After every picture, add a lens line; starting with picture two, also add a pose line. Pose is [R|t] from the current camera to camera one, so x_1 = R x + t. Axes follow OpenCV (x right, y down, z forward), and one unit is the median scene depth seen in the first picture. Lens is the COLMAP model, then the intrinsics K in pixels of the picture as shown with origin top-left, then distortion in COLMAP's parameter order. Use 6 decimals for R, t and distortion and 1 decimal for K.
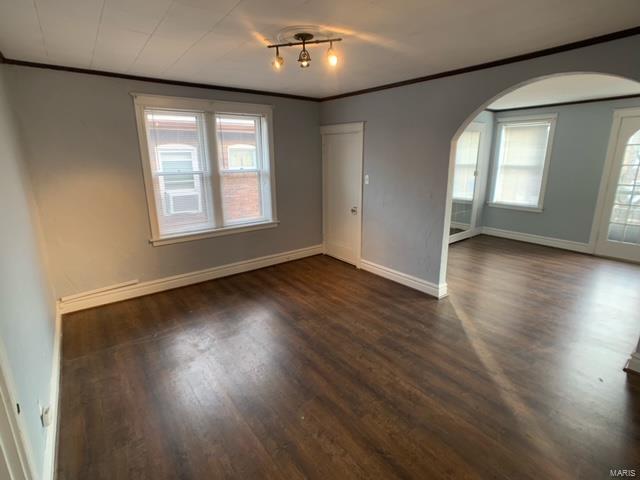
lens RADIAL K [[317.4, 0, 319.3], [0, 317.4, 238.1], [0, 0, 1]] dist [-0.005503, 0.000515]
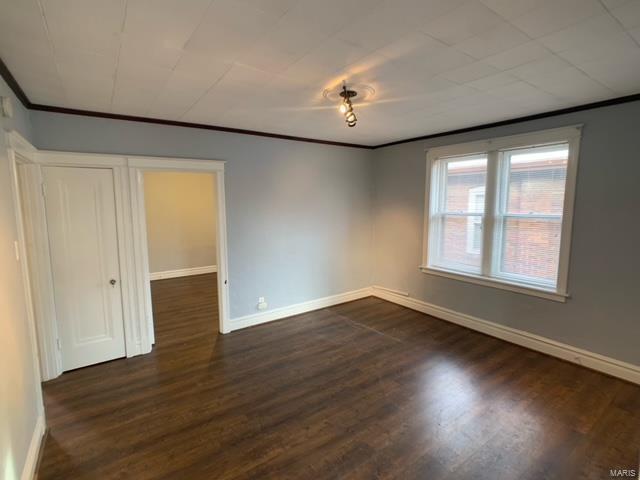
lens RADIAL K [[317.4, 0, 319.3], [0, 317.4, 238.1], [0, 0, 1]] dist [-0.005503, 0.000515]
pose [[-0.034328, 0.128319, -0.991139, 0.648536], [-0.239809, 0.961693, 0.132812, -0.161166], [0.970213, 0.242243, -0.002241, 0.586222]]
